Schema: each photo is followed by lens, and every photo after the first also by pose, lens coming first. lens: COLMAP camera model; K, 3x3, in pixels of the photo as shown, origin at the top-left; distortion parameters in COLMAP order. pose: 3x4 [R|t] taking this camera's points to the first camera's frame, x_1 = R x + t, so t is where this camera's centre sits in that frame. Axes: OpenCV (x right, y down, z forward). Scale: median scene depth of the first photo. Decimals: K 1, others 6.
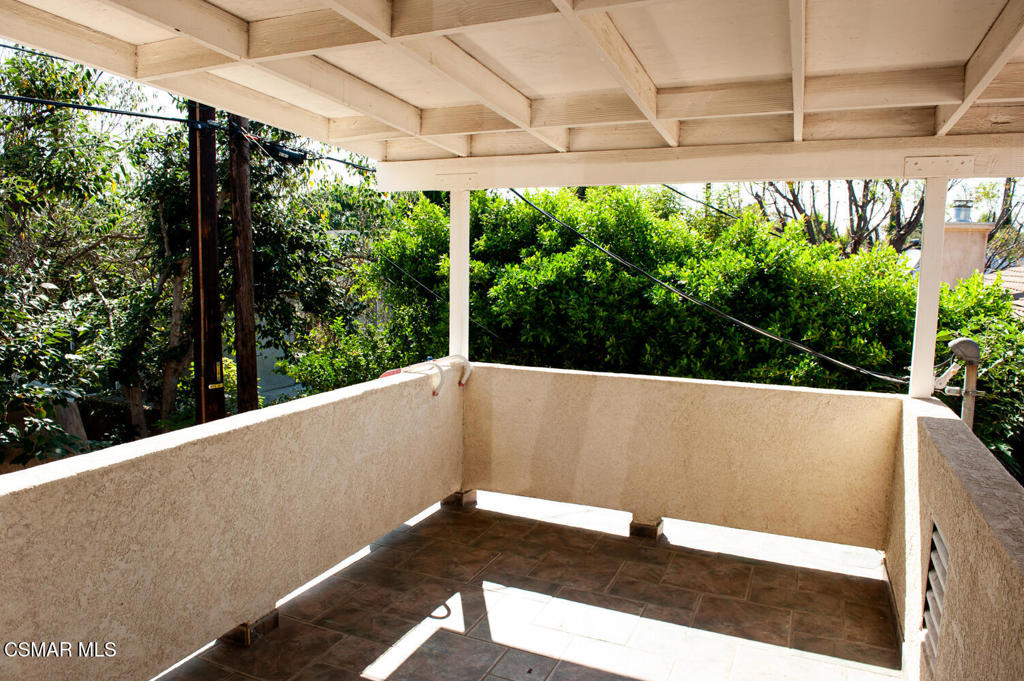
lens RADIAL K [[697.5, 0, 509.9], [0, 697.5, 342.2], [0, 0, 1]] dist [-0.044764, -0.004755]
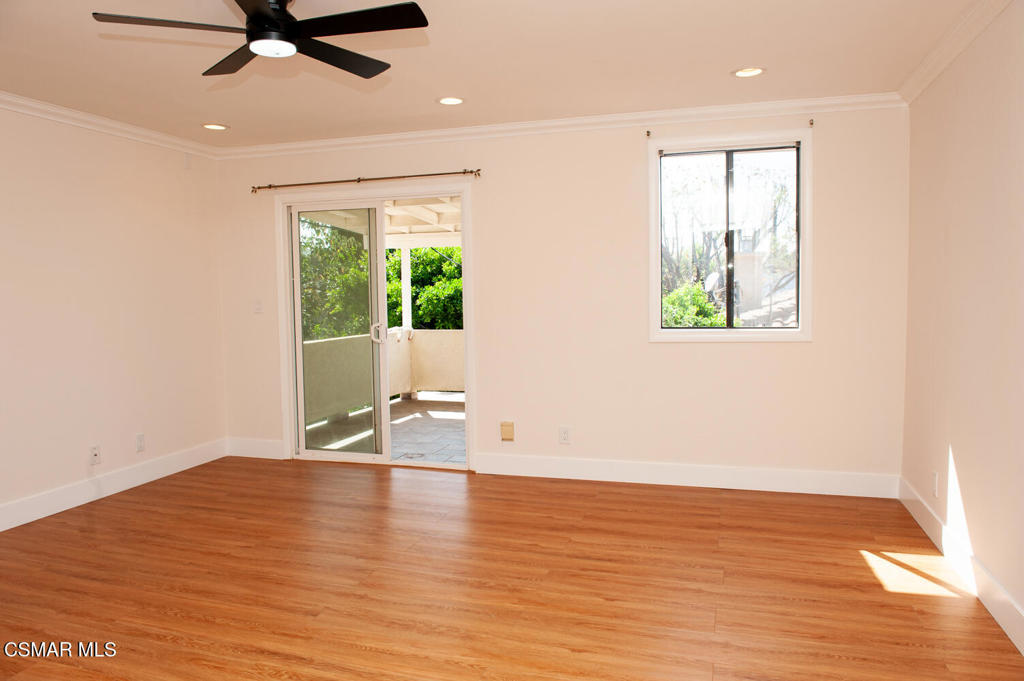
lens RADIAL K [[697.5, 0, 515.2], [0, 697.5, 340.5], [0, 0, 1]] dist [-0.044764, -0.004755]
pose [[0.989688, -0.036528, 0.138504, -0.045998], [0.043554, 0.997895, -0.048040, 0.182690], [-0.136458, 0.053577, 0.989196, -1.160259]]
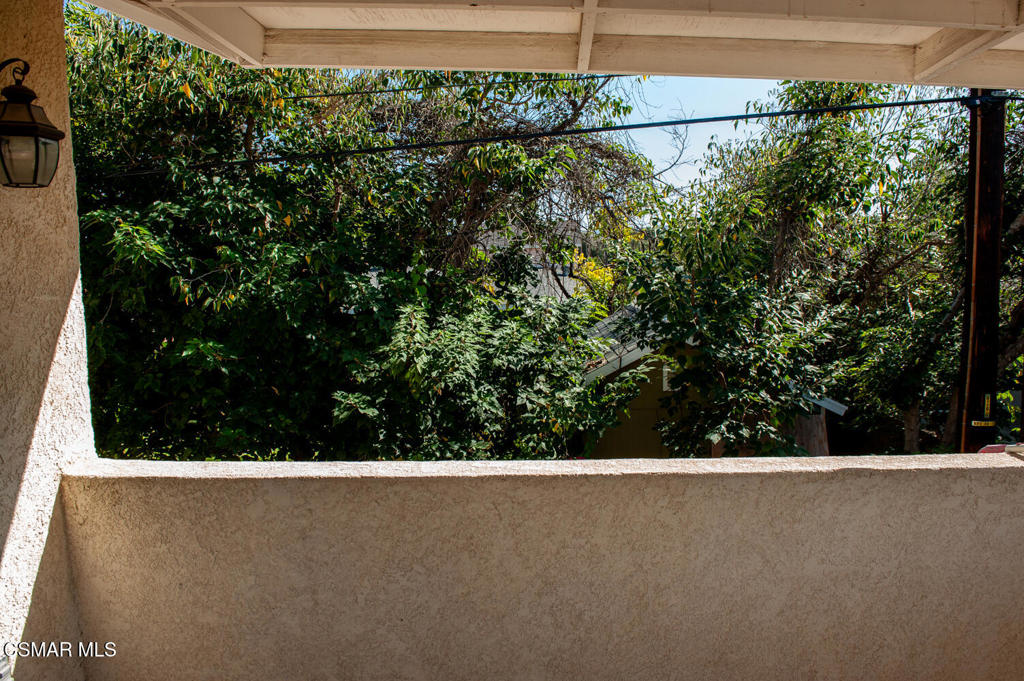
lens RADIAL K [[697.5, 0, 511.6], [0, 697.5, 337.9], [0, 0, 1]] dist [-0.044764, -0.004755]
pose [[0.357969, 0.060221, -0.931789, 0.220278], [-0.079836, 0.996238, 0.033715, -0.037737], [0.930314, 0.062321, 0.361430, 0.428093]]
